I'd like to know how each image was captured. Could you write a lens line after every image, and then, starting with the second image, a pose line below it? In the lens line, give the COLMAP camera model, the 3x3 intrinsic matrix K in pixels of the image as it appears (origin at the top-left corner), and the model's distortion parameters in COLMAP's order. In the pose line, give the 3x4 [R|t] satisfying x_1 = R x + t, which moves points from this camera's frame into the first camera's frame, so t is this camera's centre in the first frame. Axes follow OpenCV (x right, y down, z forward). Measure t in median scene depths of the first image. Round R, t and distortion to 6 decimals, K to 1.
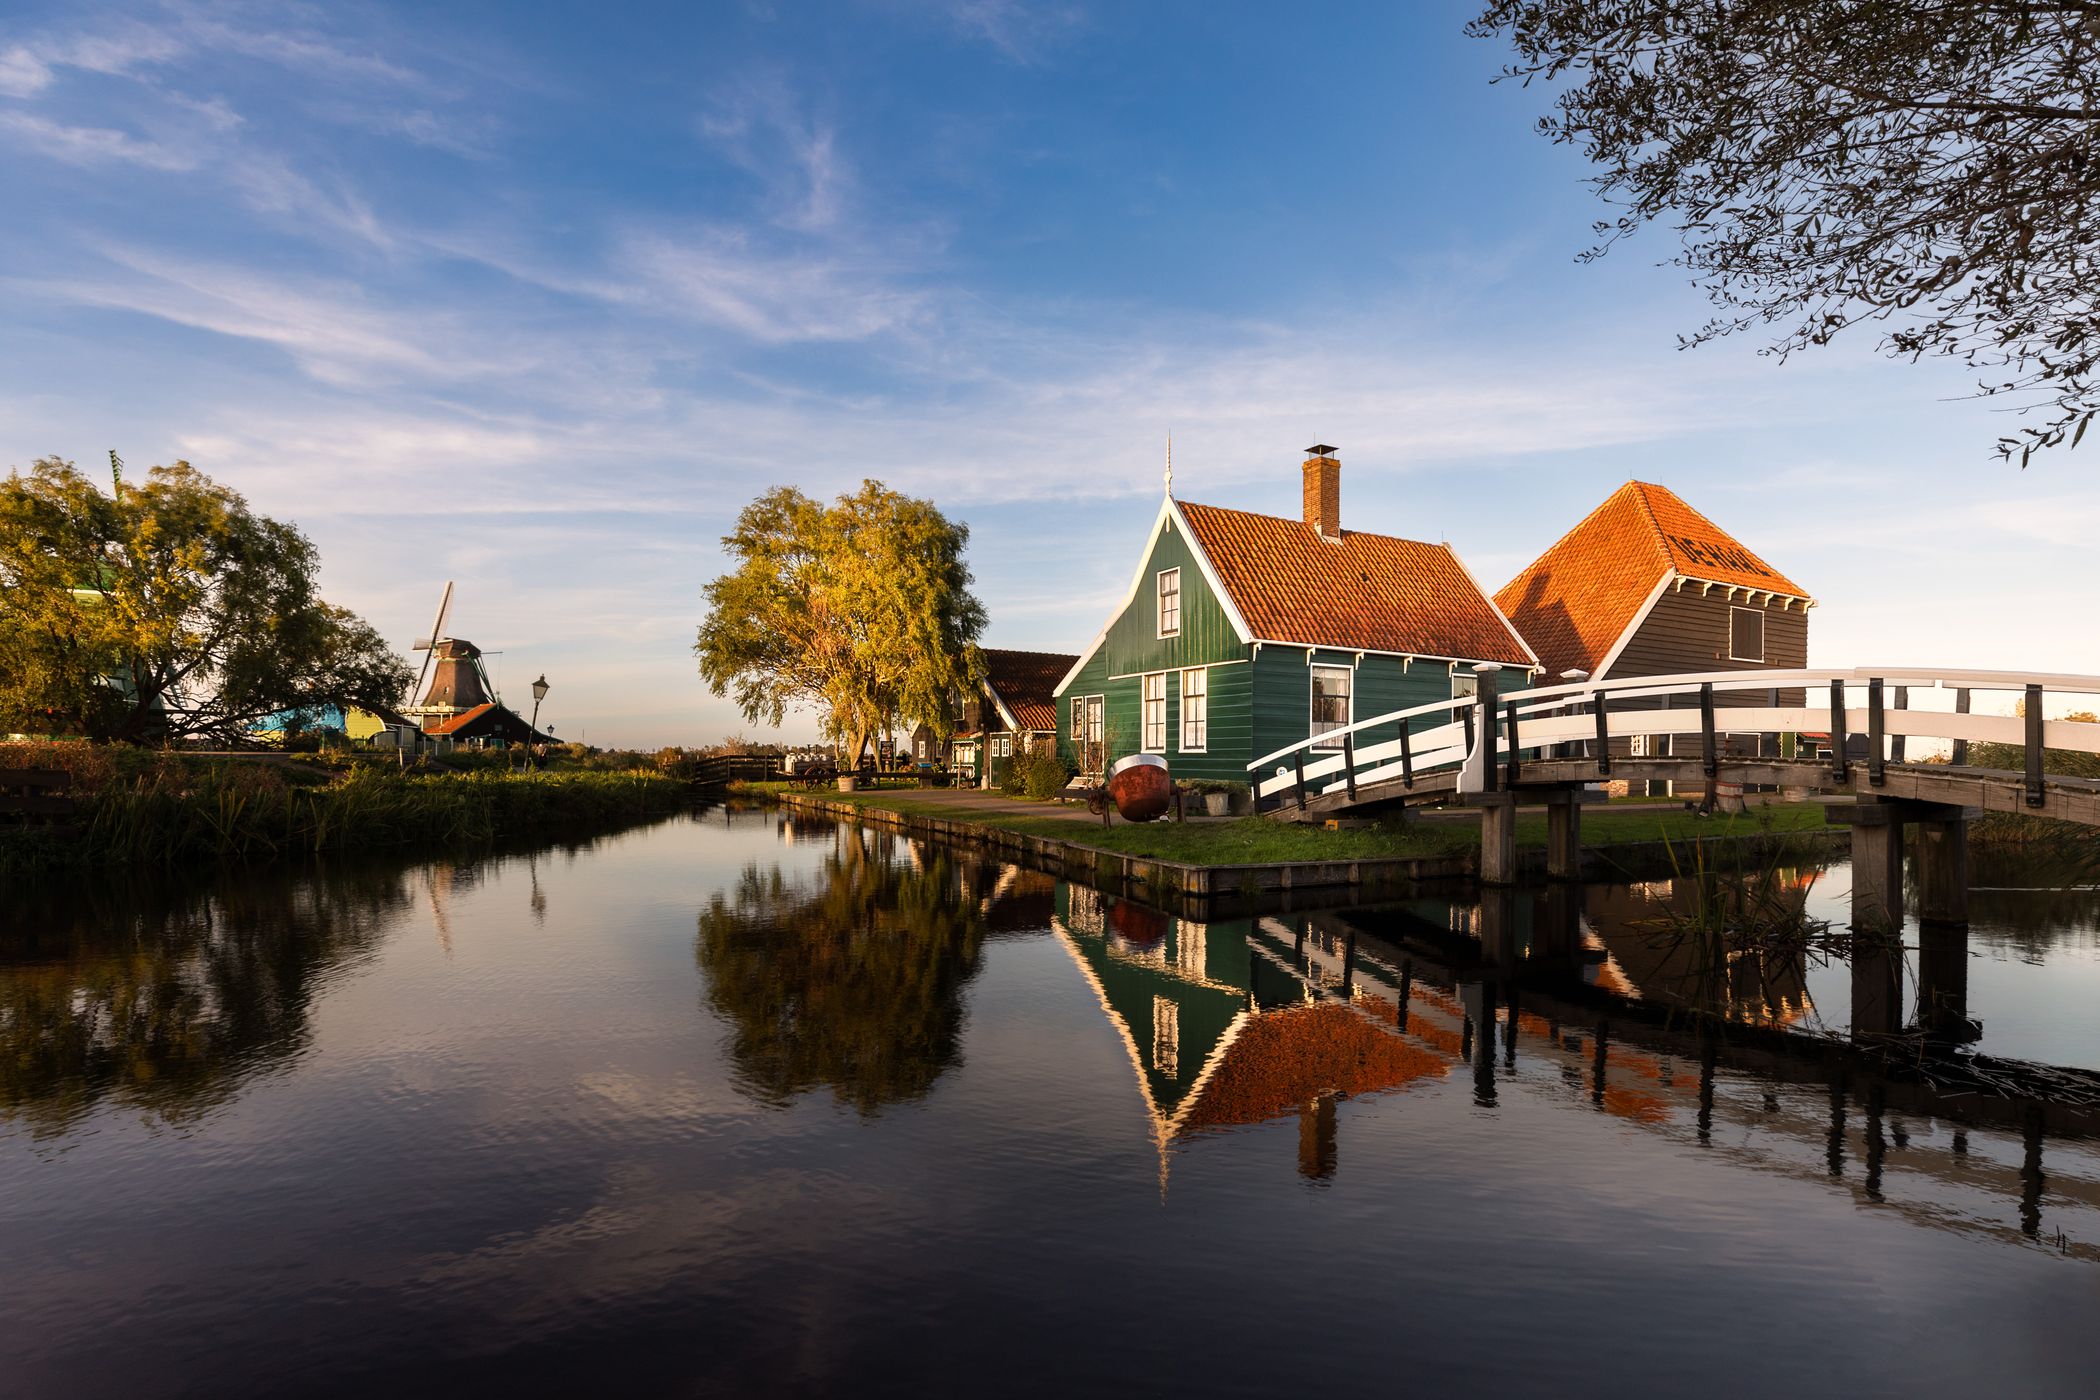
lens RADIAL K [[1024.3, 0, 1134.9], [0, 1024.3, 754.1], [0, 0, 1]] dist [0.000644, -0.000002]
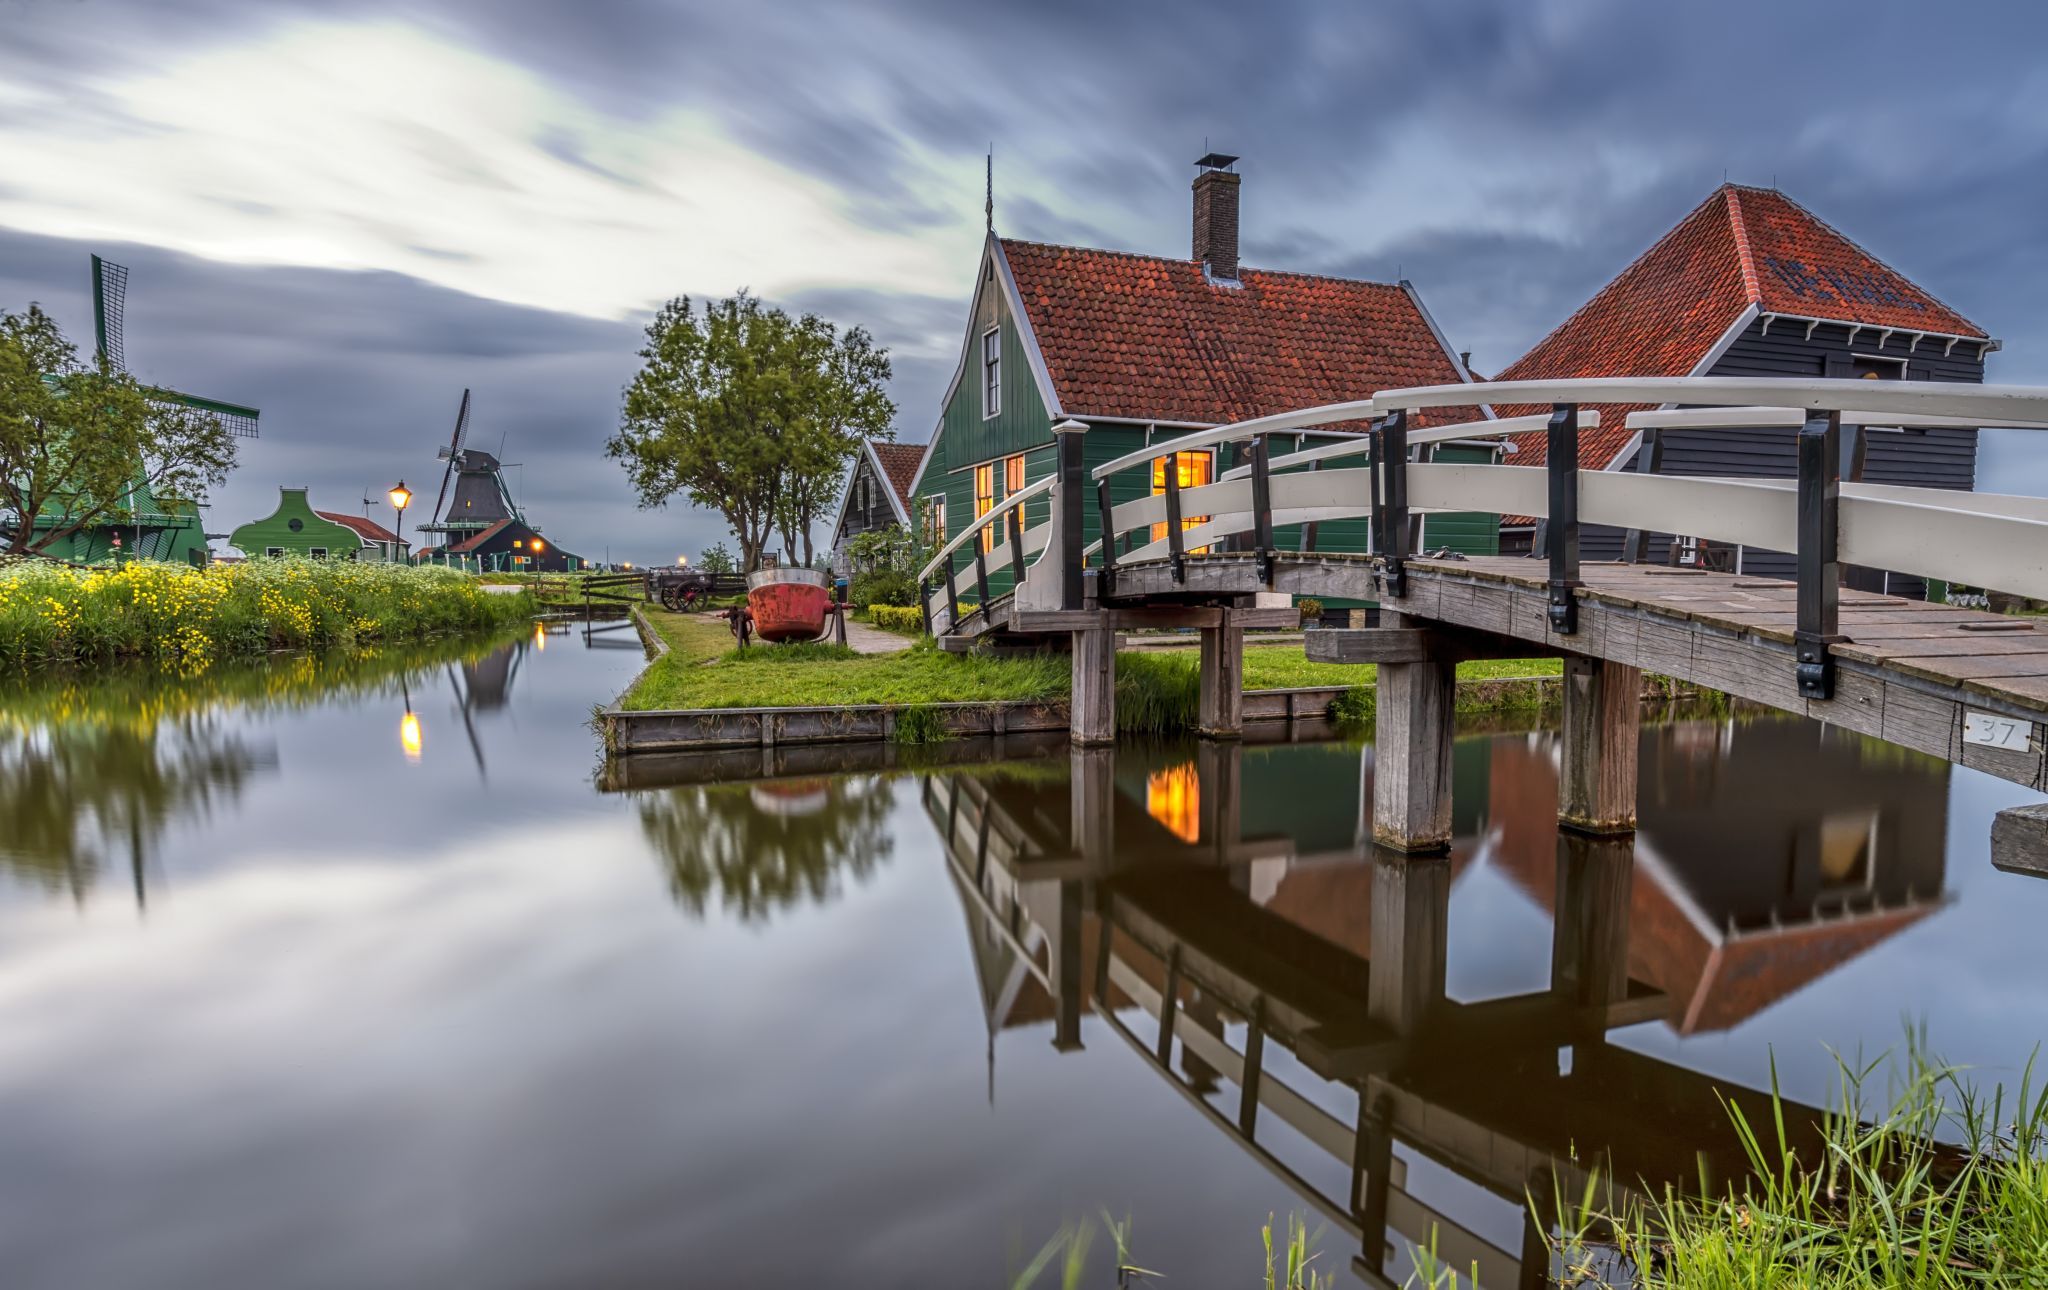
lens RADIAL K [[1153.8, 0, 1041.6], [0, 1153.8, 663.5], [0, 0, 1]] dist [0.027458, -0.005624]
pose [[0.984919, 0.007927, -0.172835, 0.234701], [0.005960, 0.996803, 0.079680, 0.005393], [0.172914, -0.079509, 0.981722, 0.115792]]
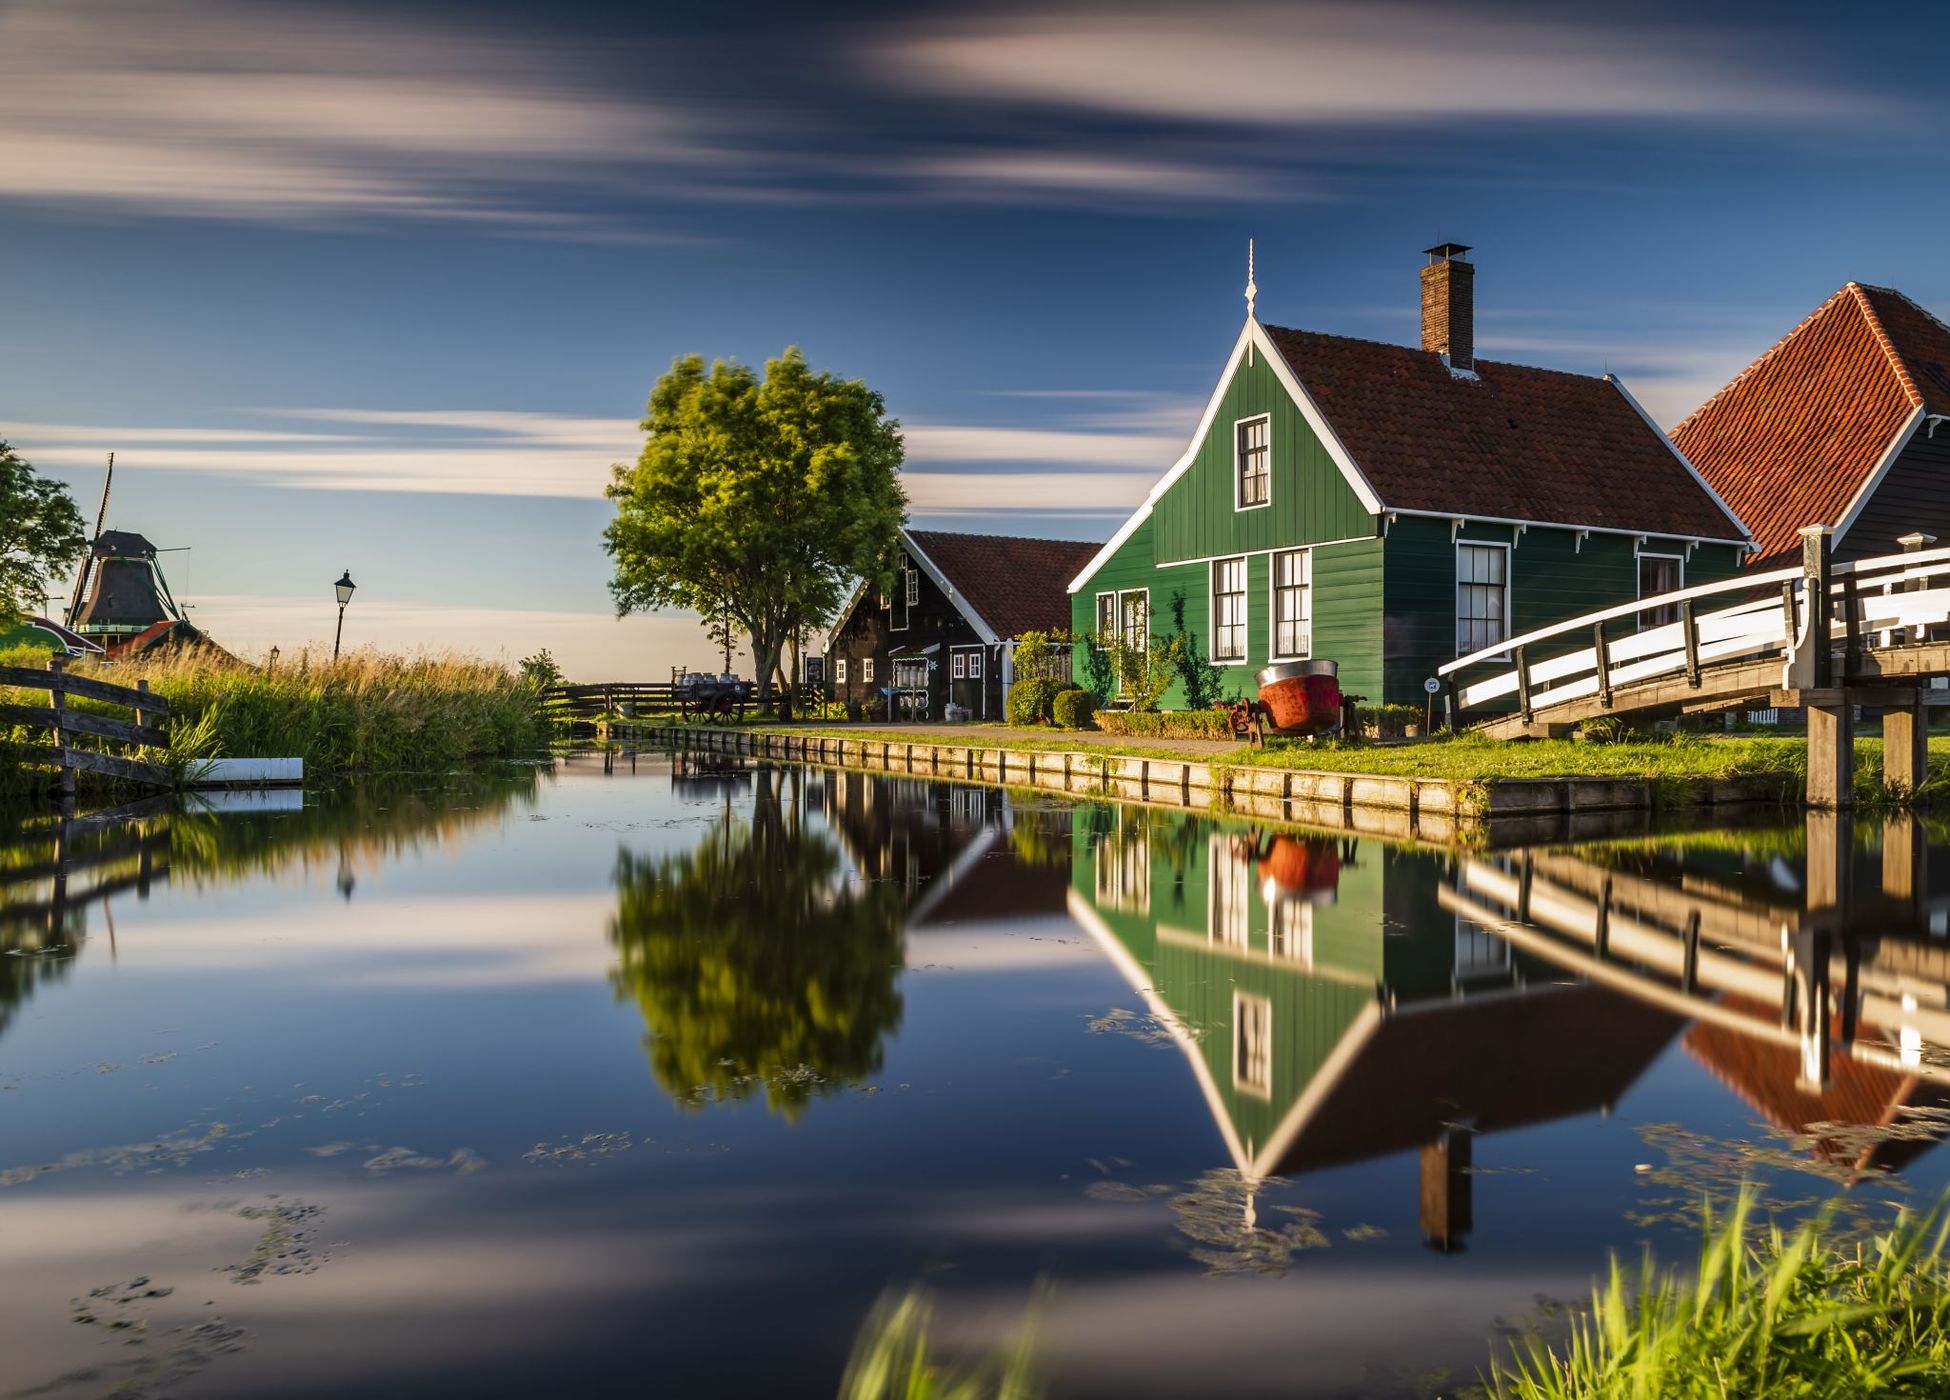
lens RADIAL K [[1473.6, 0, 970.7], [0, 1473.6, 700.2], [0, 0, 1]] dist [0.011089, -0.005124]
pose [[0.999049, -0.006386, -0.043137, -0.130847], [0.006686, 0.999954, 0.006805, 0.017204], [0.043092, -0.007087, 0.999046, -0.081628]]
